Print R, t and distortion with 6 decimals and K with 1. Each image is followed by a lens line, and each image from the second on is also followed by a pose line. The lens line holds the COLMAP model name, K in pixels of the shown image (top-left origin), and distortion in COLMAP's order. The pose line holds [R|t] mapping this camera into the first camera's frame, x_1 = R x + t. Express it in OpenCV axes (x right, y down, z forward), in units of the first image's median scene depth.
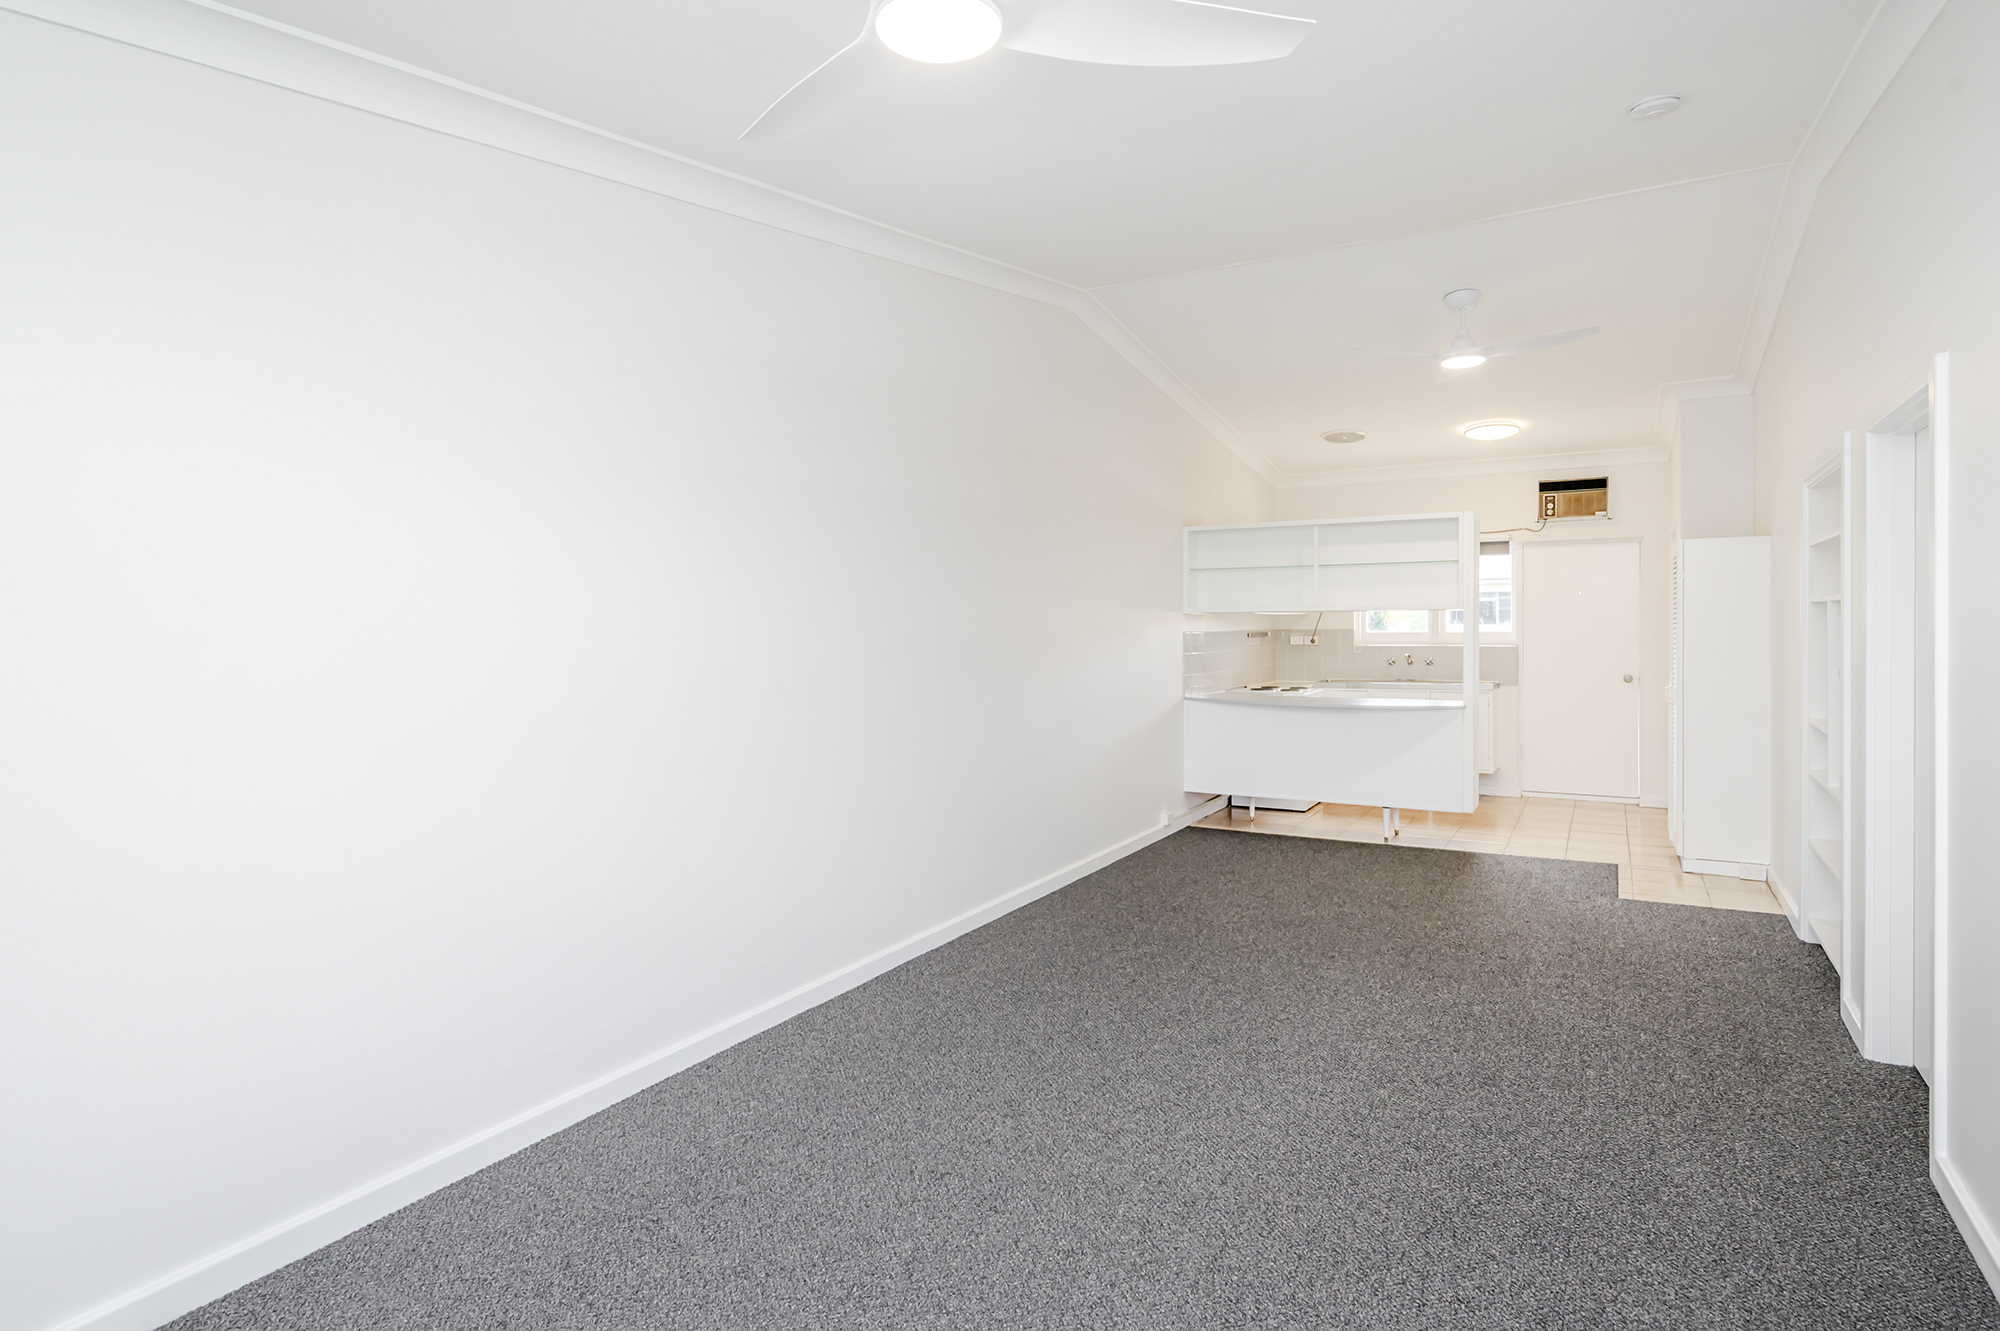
lens RADIAL K [[1068.2, 0, 998.7], [0, 1068.2, 652.1], [0, 0, 1]] dist [-0.000216, 0.000188]
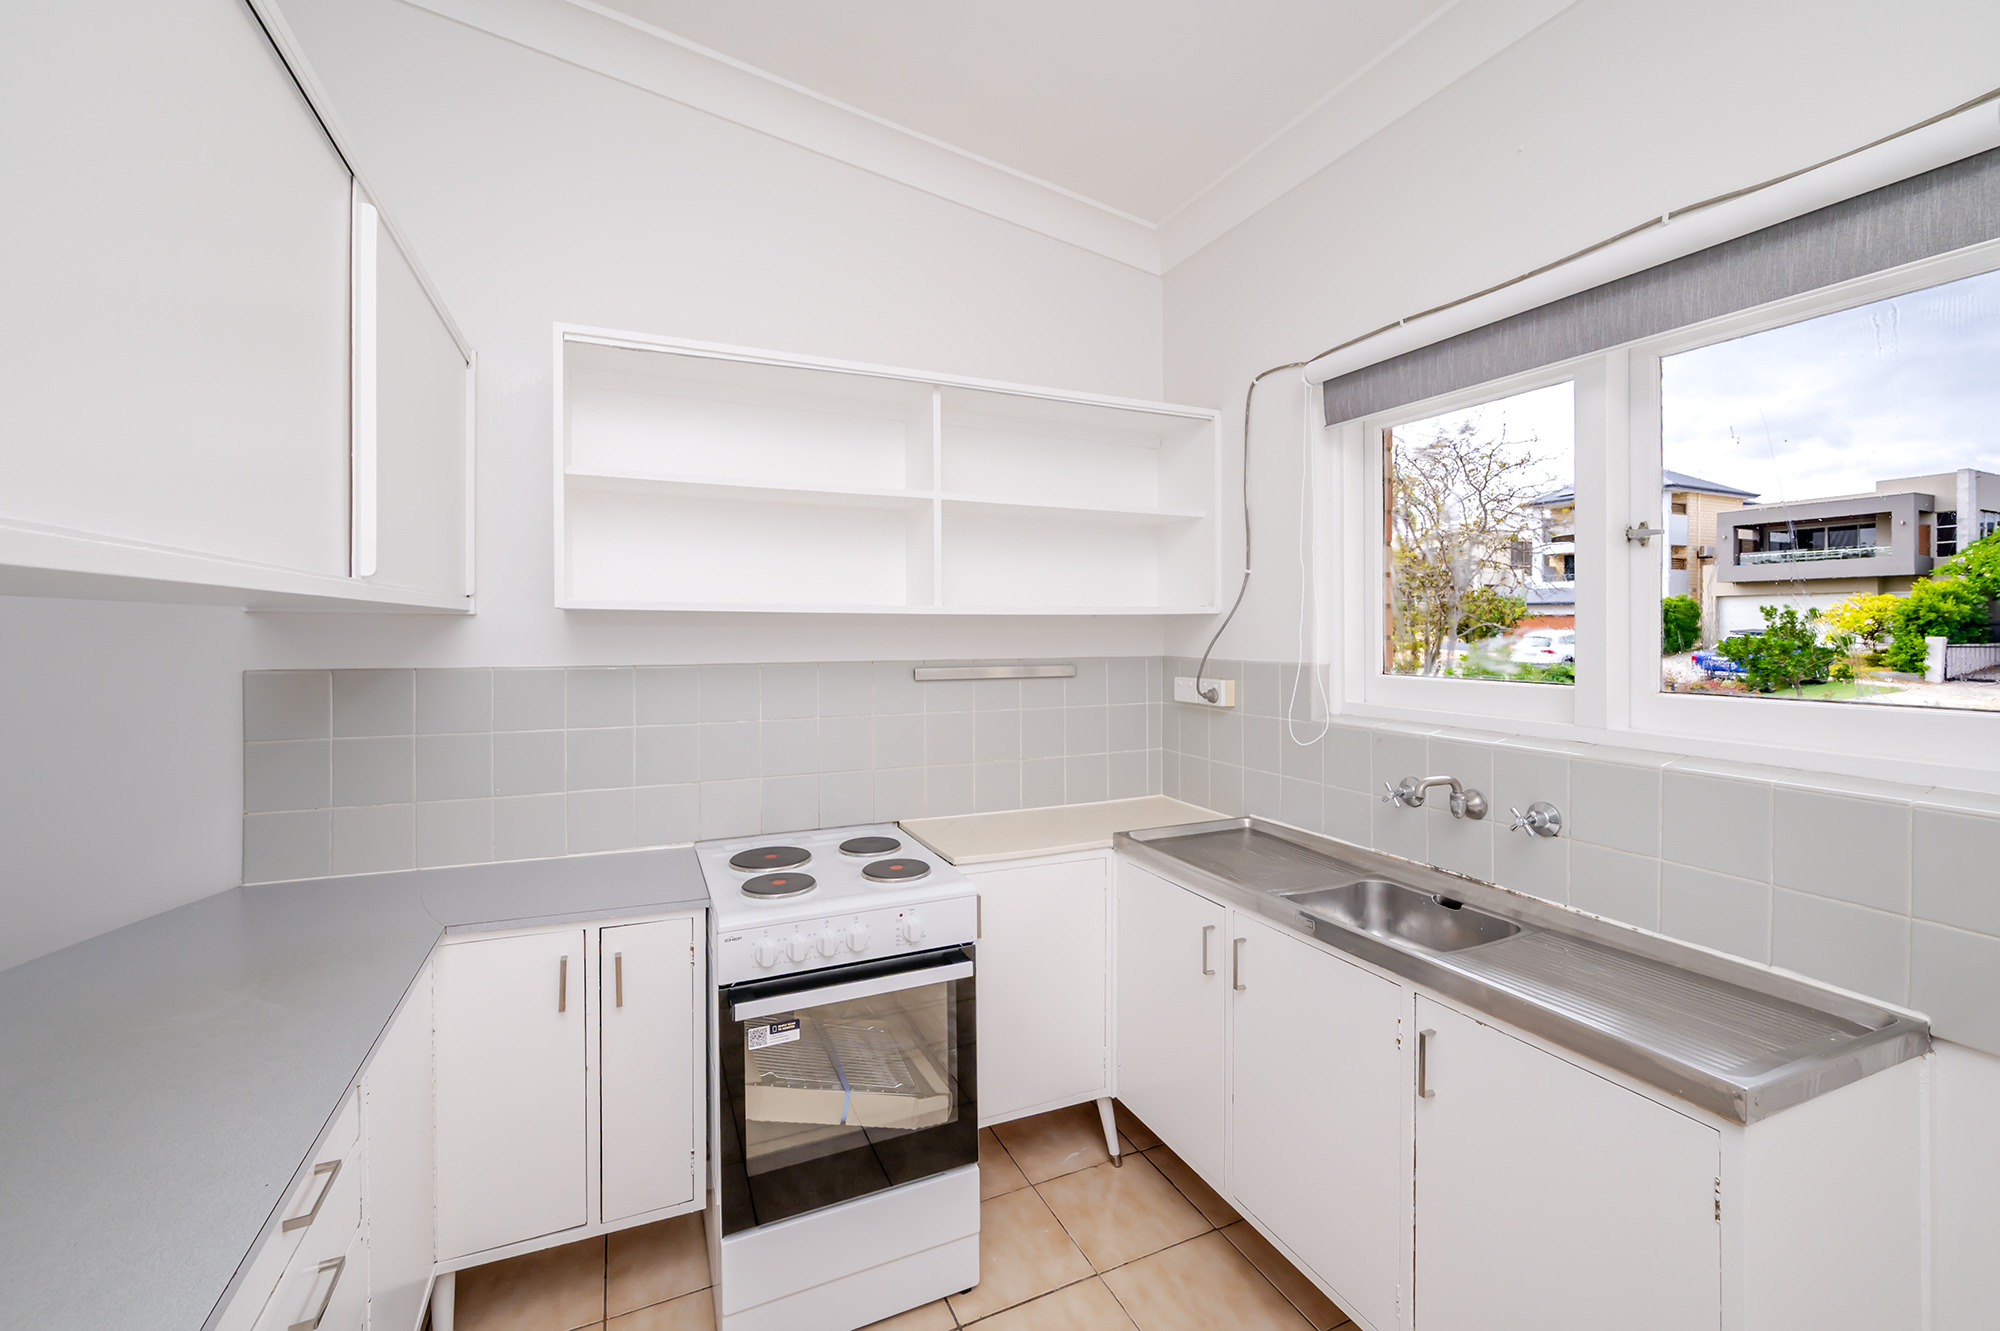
lens RADIAL K [[841.9, 0, 1005.3], [0, 841.9, 624.5], [0, 0, 1]] dist [0.001550, -0.000257]
pose [[0.824856, 0.005872, -0.565313, 0.439237], [-0.022603, 0.999489, -0.022599, -0.028547], [0.564891, 0.031418, 0.824567, 0.838986]]
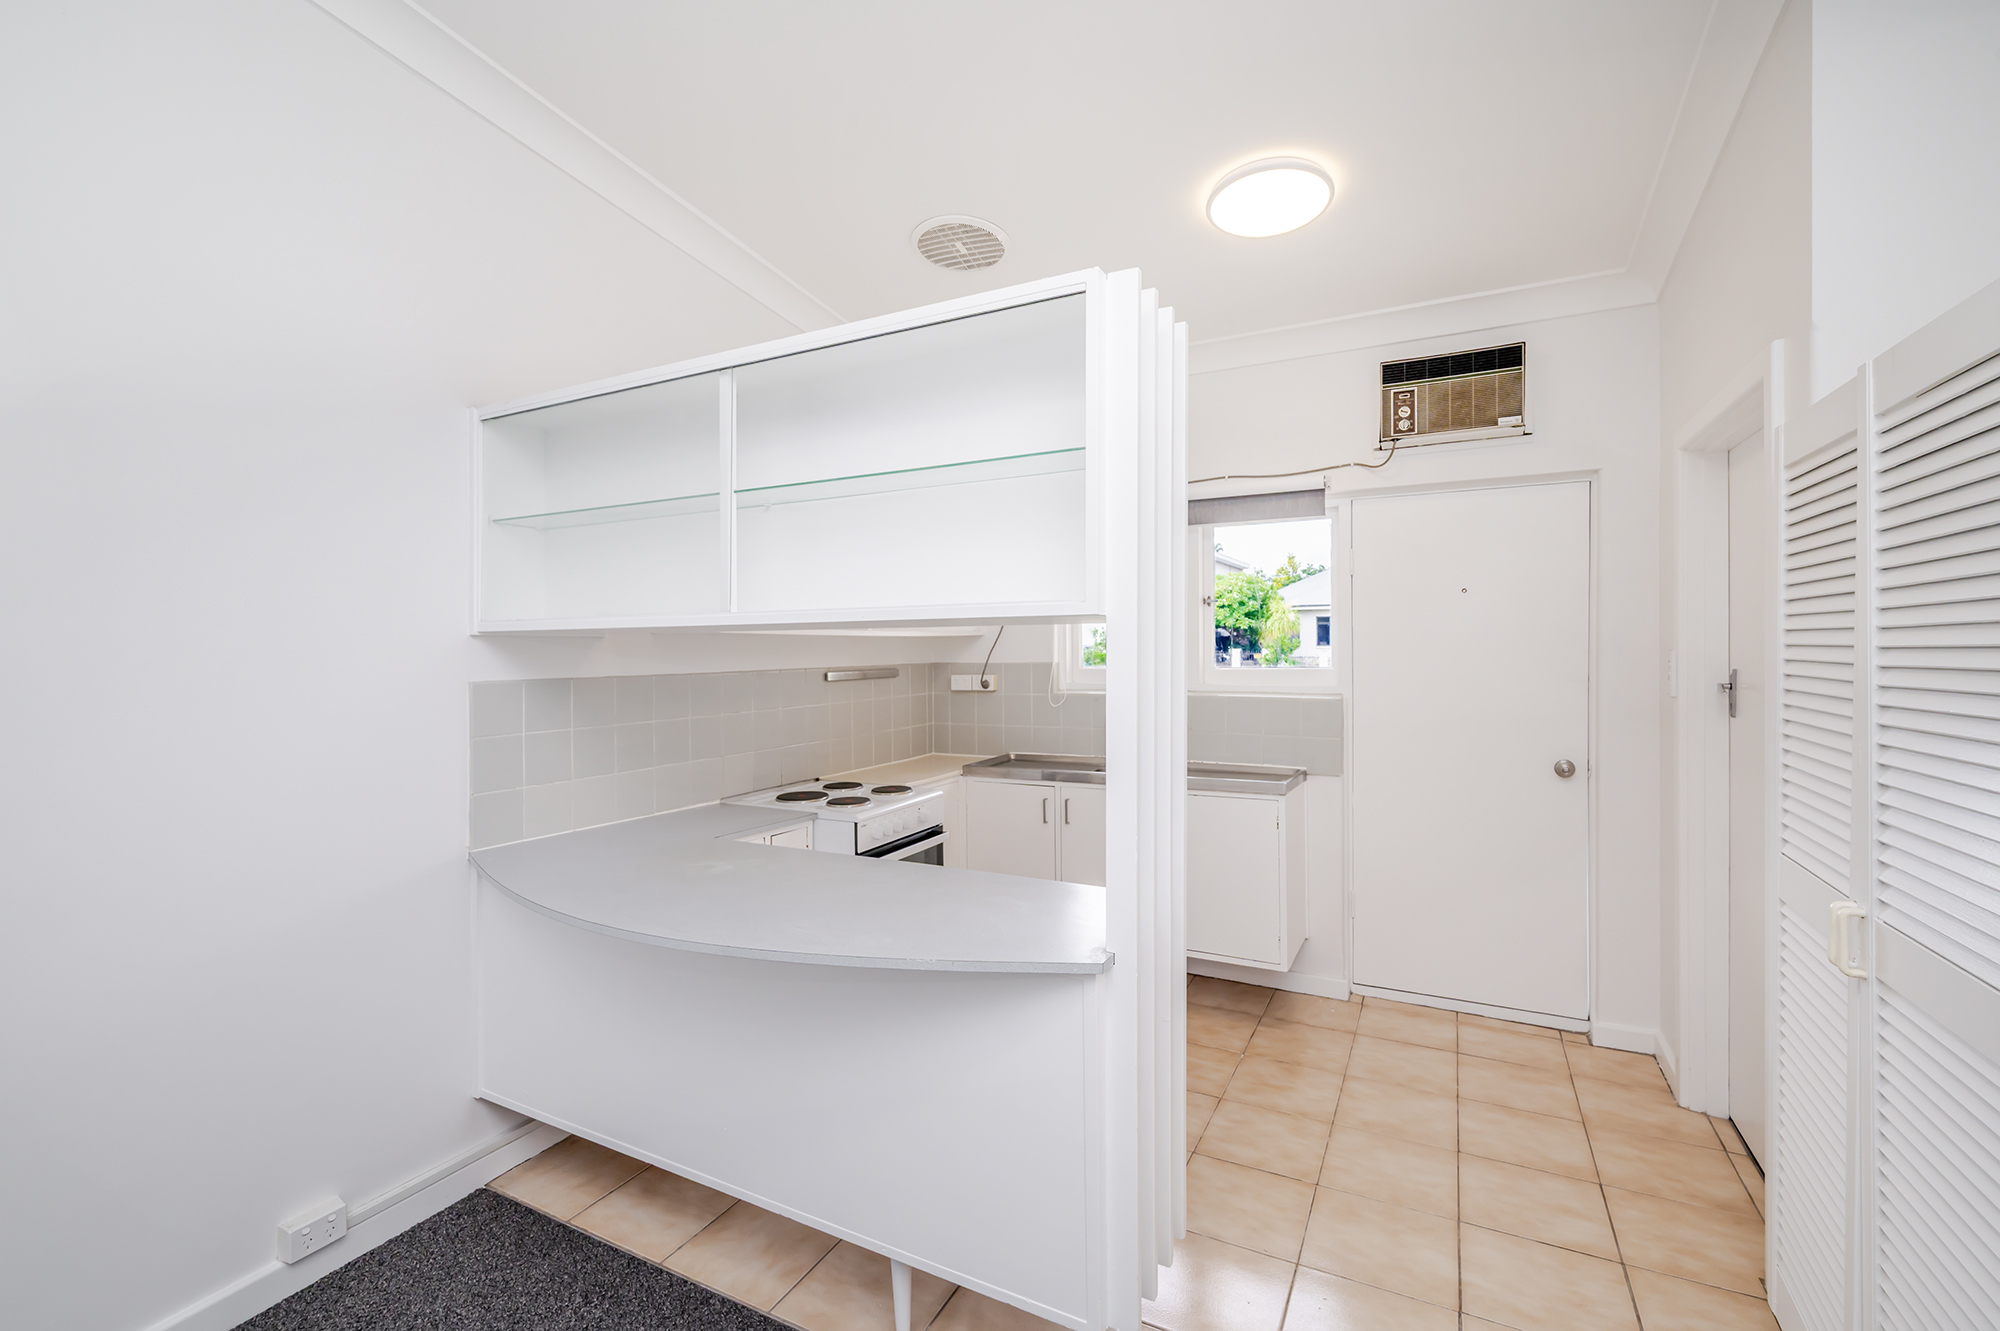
lens RADIAL K [[867.1, 0, 1000.0], [0, 867.1, 665.5], [0, 0, 1]] dist [0.000695, -0.000289]
pose [[0.998731, -0.003560, 0.050228, 0.314324], [0.003723, 0.999988, -0.003144, -0.021134], [-0.050216, 0.003327, 0.998733, 0.619341]]
